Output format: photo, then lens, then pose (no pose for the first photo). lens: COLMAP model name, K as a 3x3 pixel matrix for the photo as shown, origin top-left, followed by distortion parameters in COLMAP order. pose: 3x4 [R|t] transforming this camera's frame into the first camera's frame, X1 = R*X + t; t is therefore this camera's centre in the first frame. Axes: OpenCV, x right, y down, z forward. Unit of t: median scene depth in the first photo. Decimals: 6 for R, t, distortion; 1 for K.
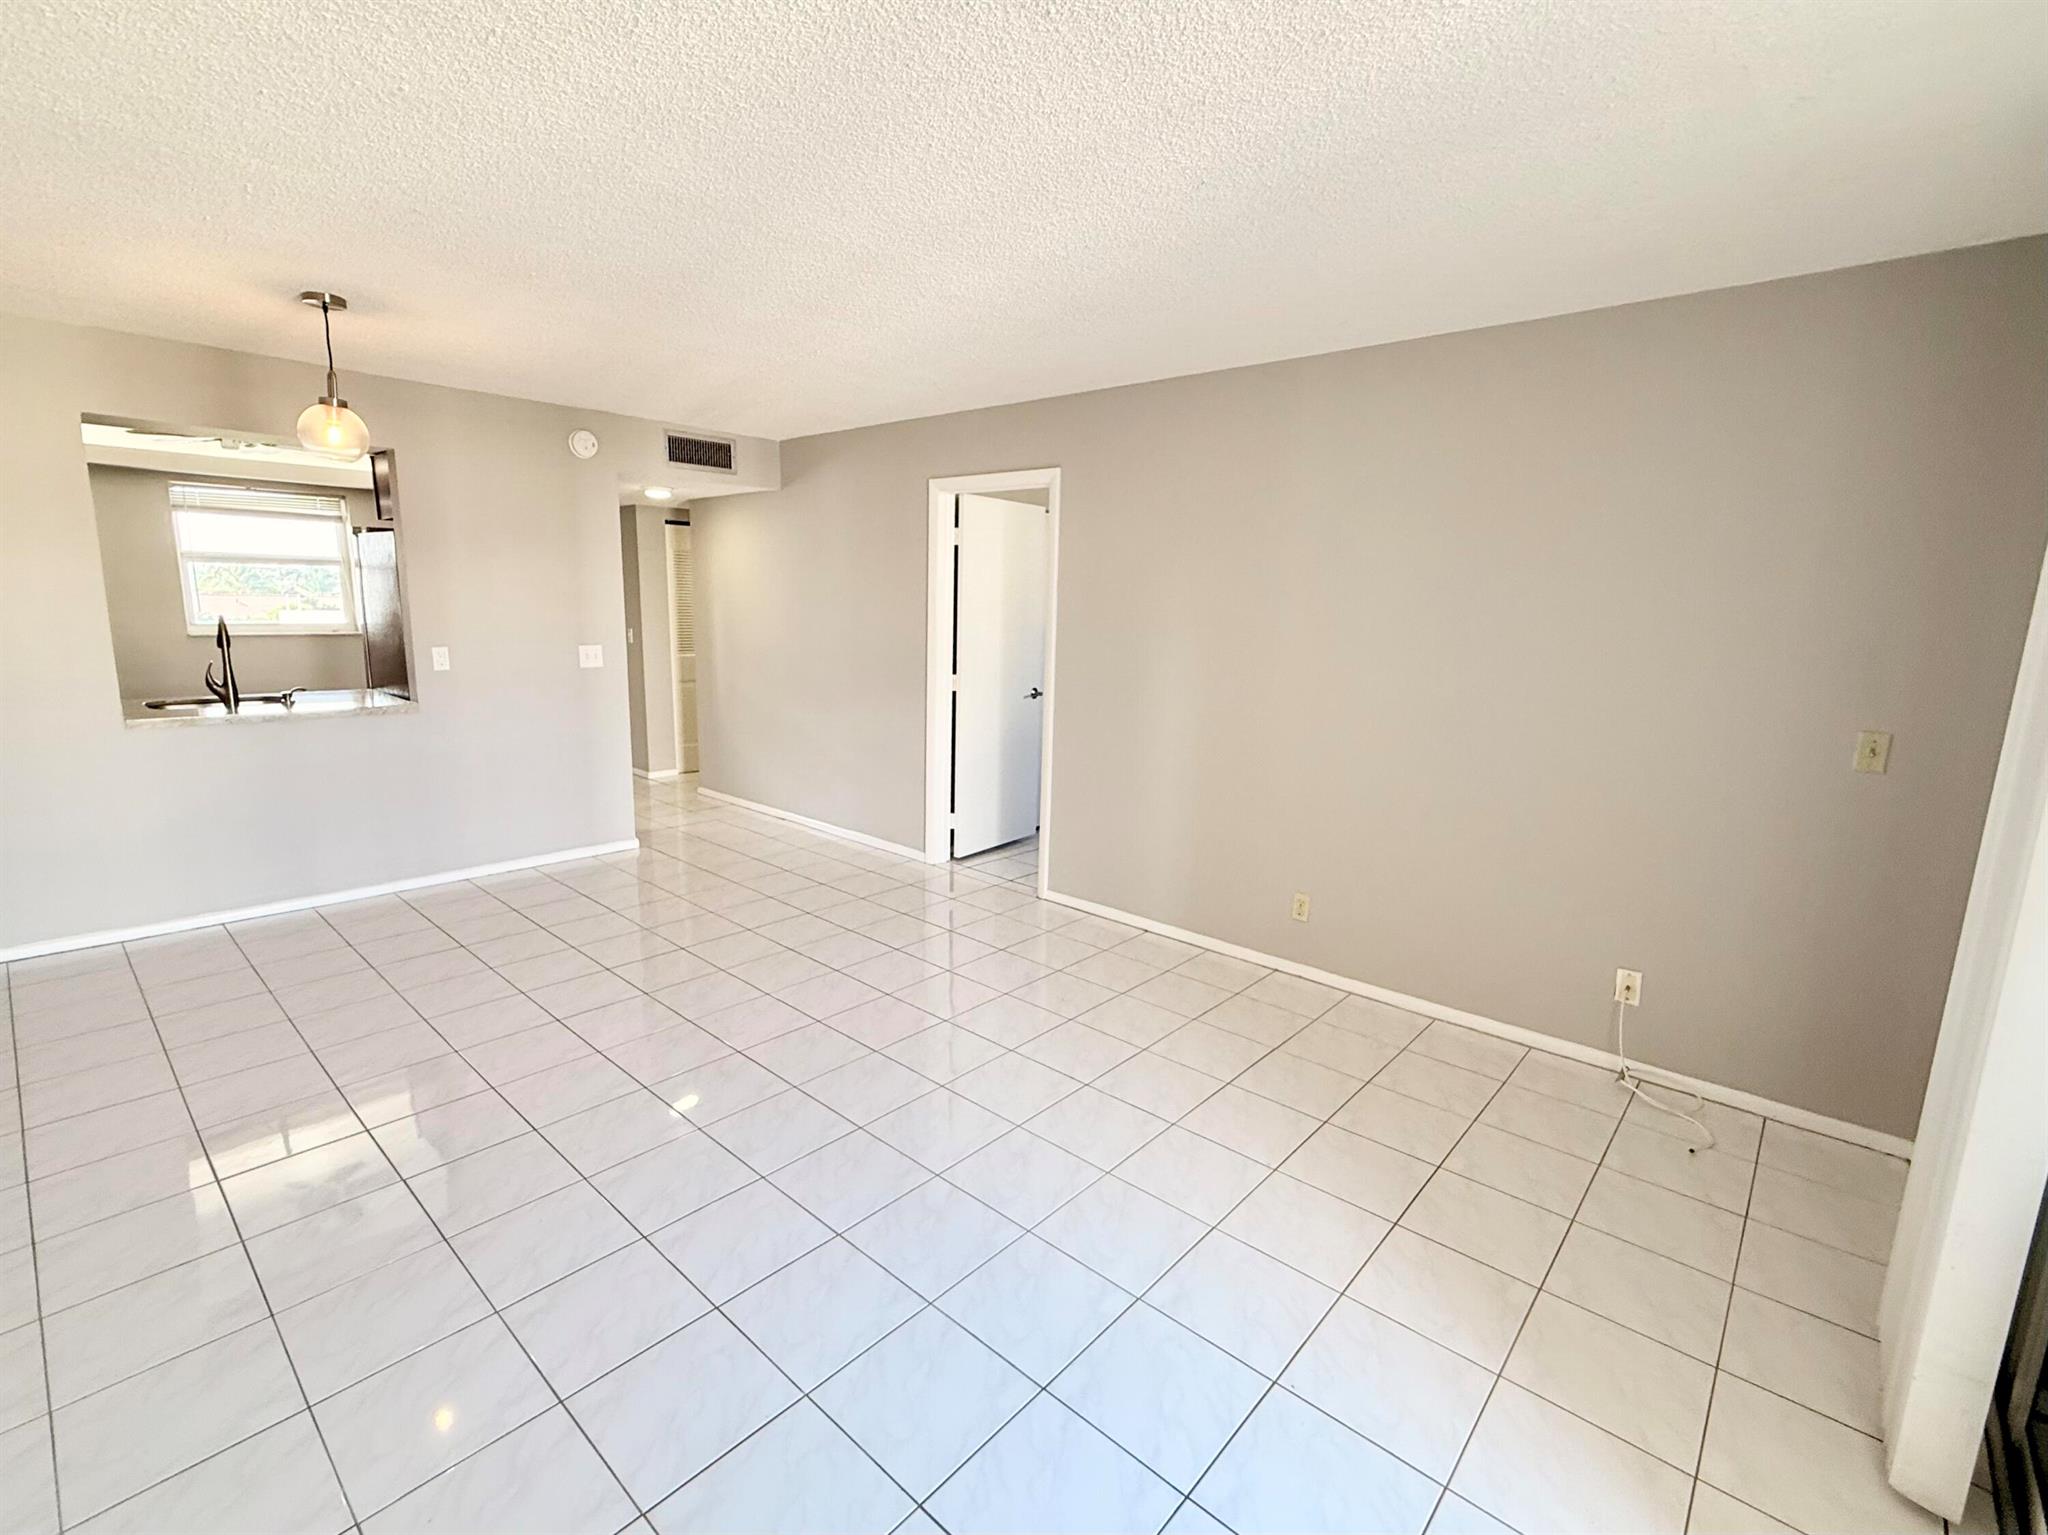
lens RADIAL K [[915.4, 0, 1019.1], [0, 915.4, 760.8], [0, 0, 1]] dist [-0.002568, -0.000050]
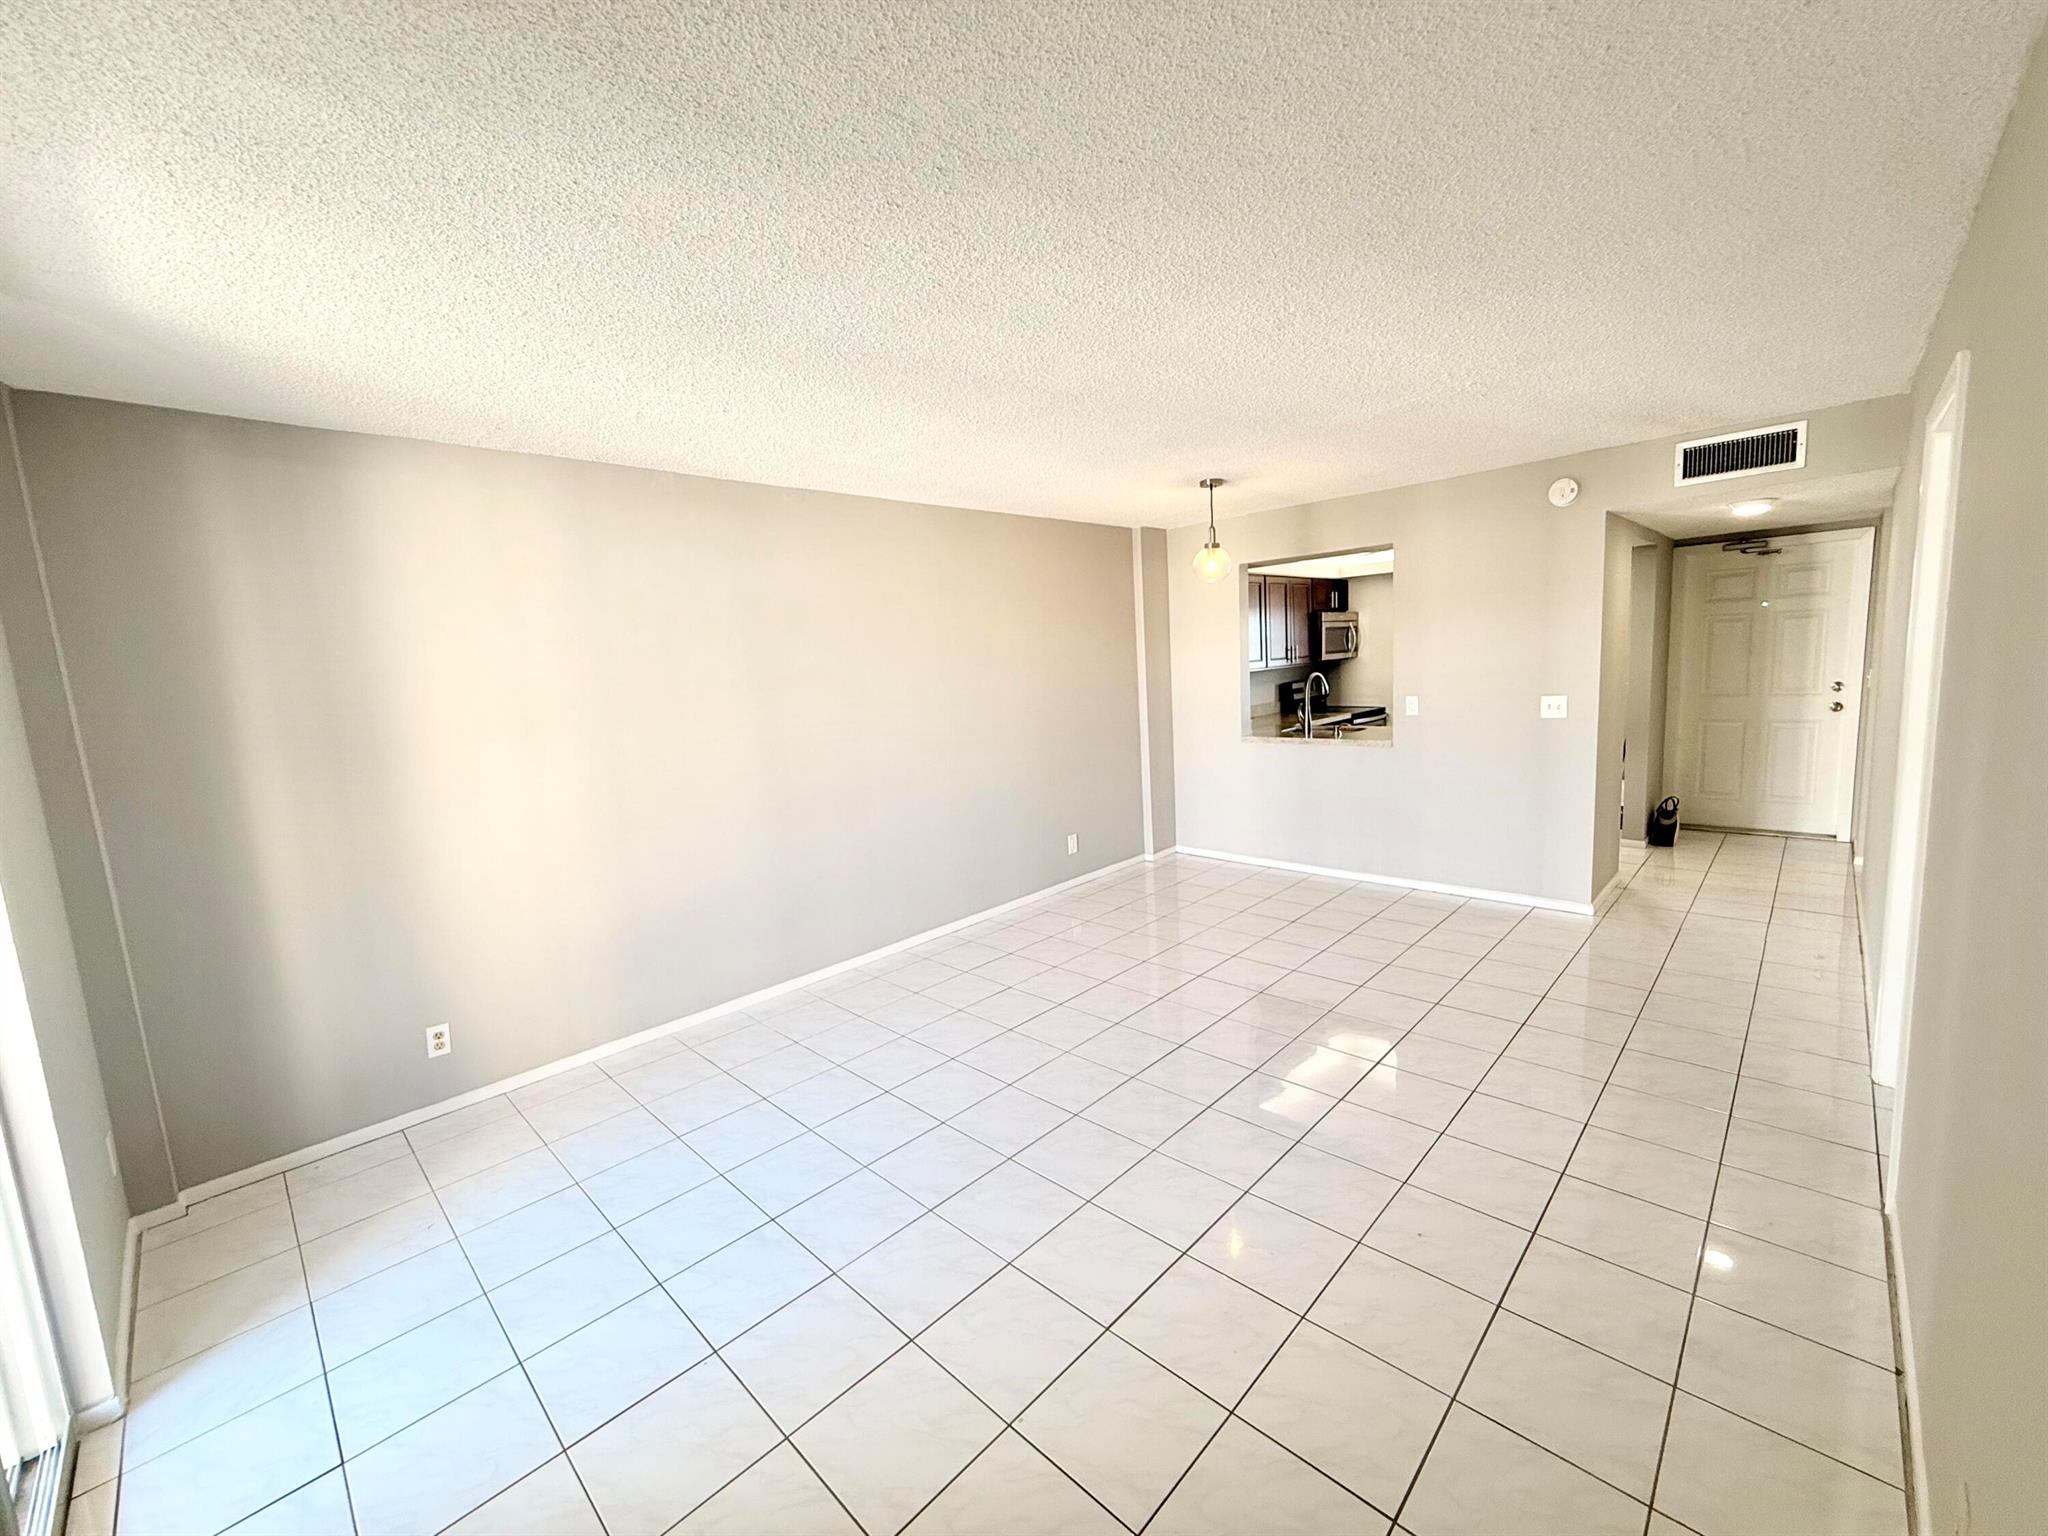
lens RADIAL K [[827.2, 0, 1021.6], [0, 827.2, 767.2], [0, 0, 1]] dist [0.001137, 0.000605]
pose [[-0.039277, 0.106102, -0.993579, 0.466380], [-0.117310, 0.986981, 0.110035, -0.084908], [0.992318, 0.120878, -0.026319, 0.485935]]
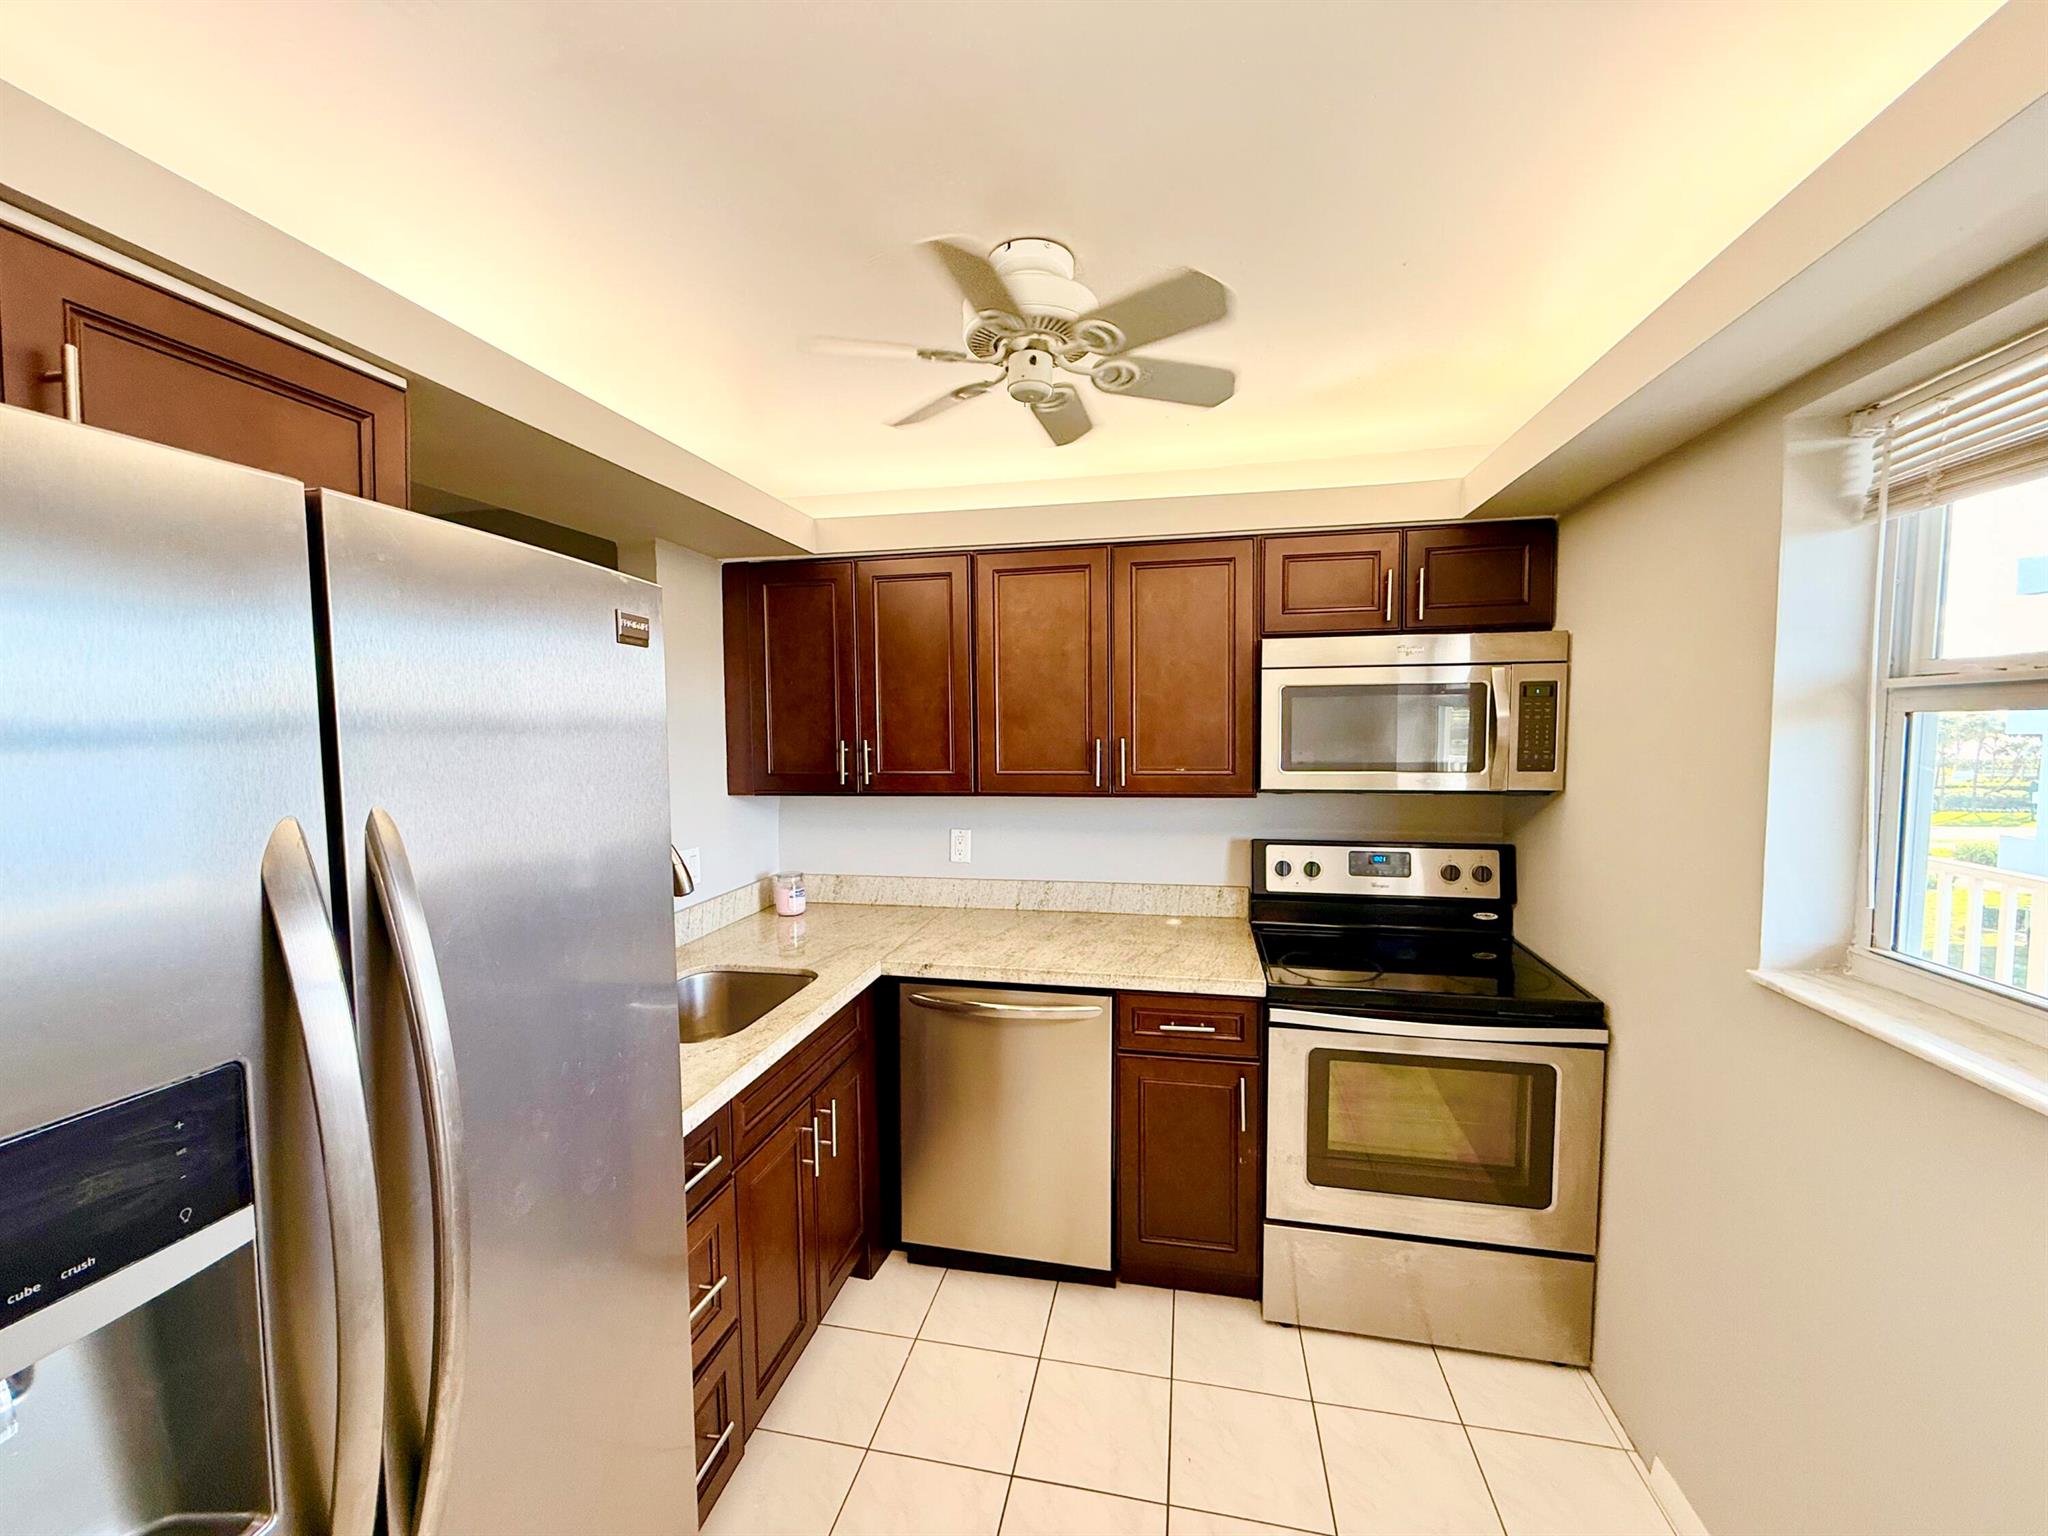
lens RADIAL K [[827.2, 0, 1028.7], [0, 827.2, 774.8], [0, 0, 1]] dist [0.001137, 0.000605]
pose [[-0.865404, 0.011648, -0.500939, -0.716618], [-0.103422, 0.974051, 0.201317, -0.266083], [0.490285, 0.226028, -0.841743, 1.302769]]
